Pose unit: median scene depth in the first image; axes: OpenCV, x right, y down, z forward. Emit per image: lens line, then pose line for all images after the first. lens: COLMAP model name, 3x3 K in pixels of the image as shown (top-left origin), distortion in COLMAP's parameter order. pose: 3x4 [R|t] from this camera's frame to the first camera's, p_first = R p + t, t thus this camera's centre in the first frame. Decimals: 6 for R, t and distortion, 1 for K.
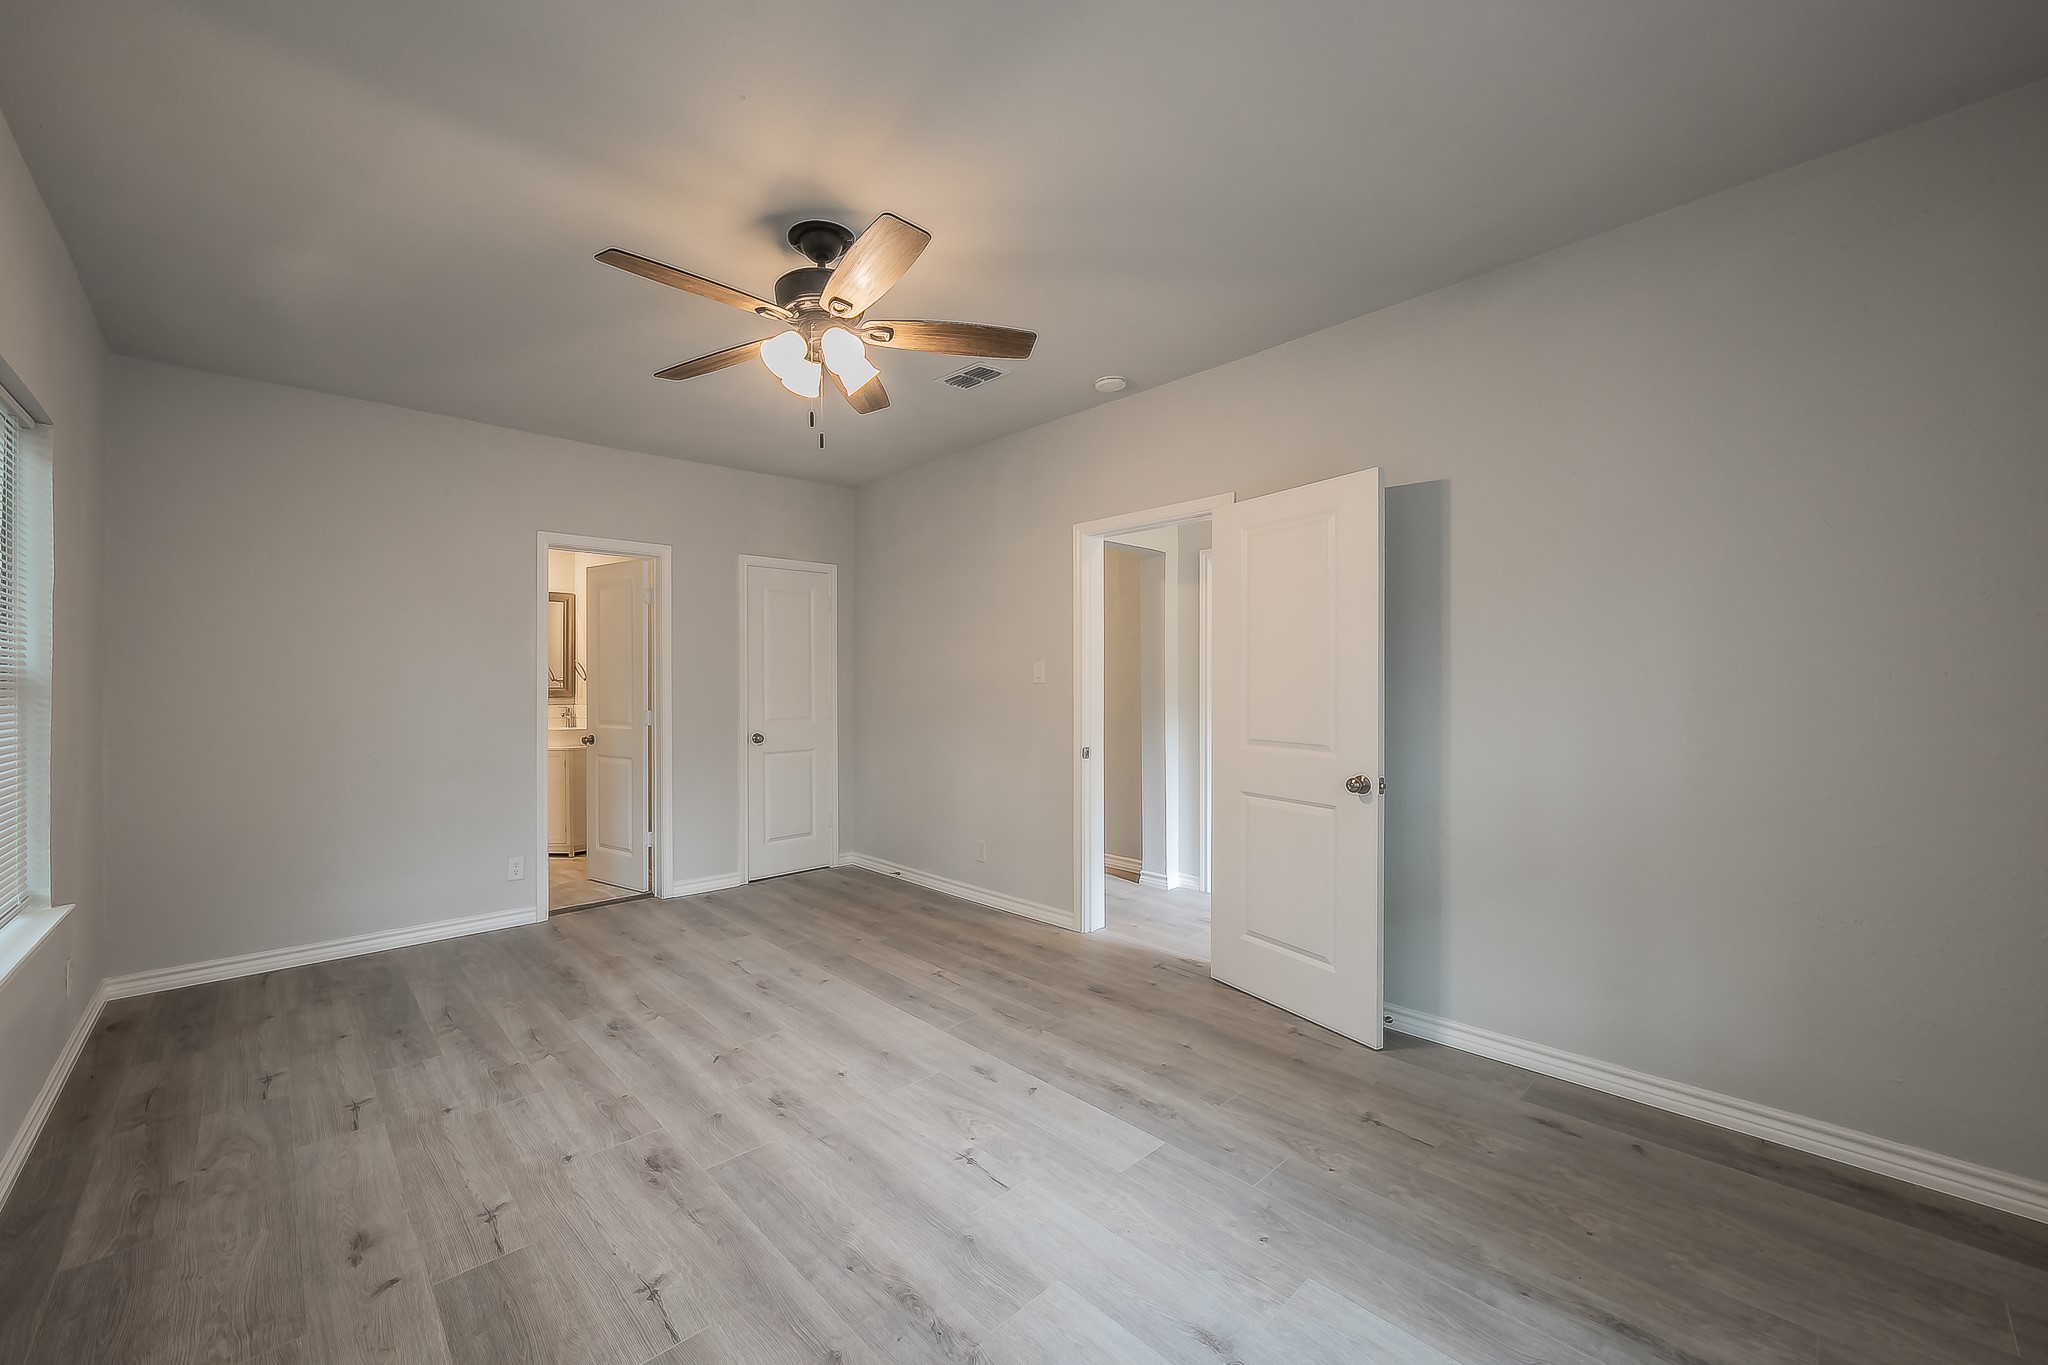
lens RADIAL K [[776.7, 0, 939.0], [0, 776.7, 678.7], [0, 0, 1]] dist [-0.001200, -0.000704]
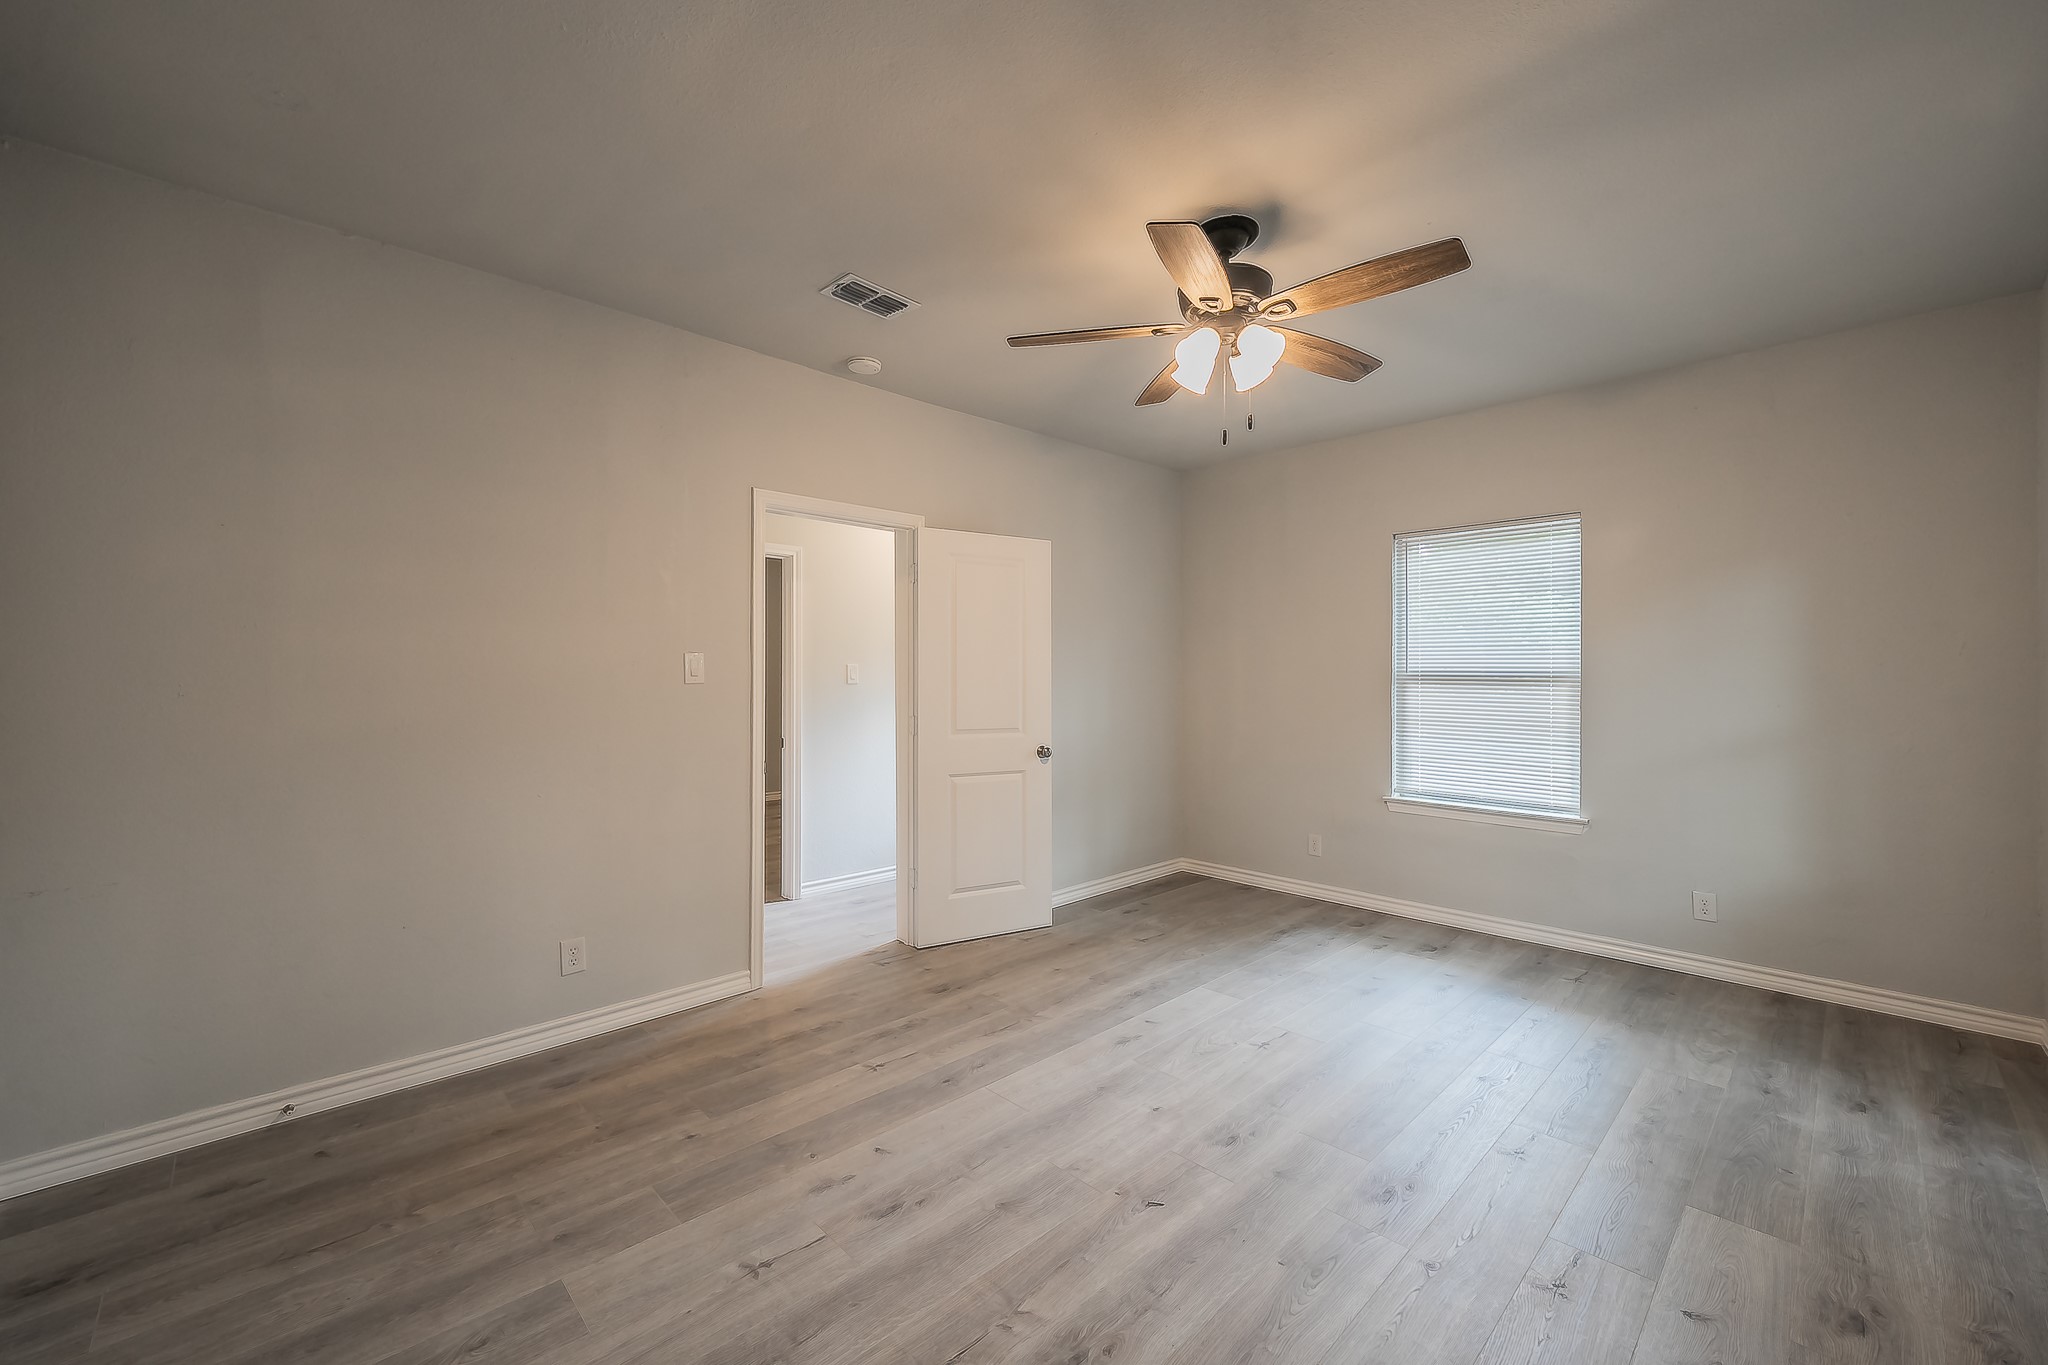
lens RADIAL K [[800.6, 0, 1005.0], [0, 800.6, 699.5], [0, 0, 1]] dist [0.001999, -0.001637]
pose [[-0.029640, -0.019105, 0.999378, -0.936730], [-0.004389, 0.999810, 0.018983, 0.003014], [-0.999551, -0.003824, -0.029719, 1.064395]]
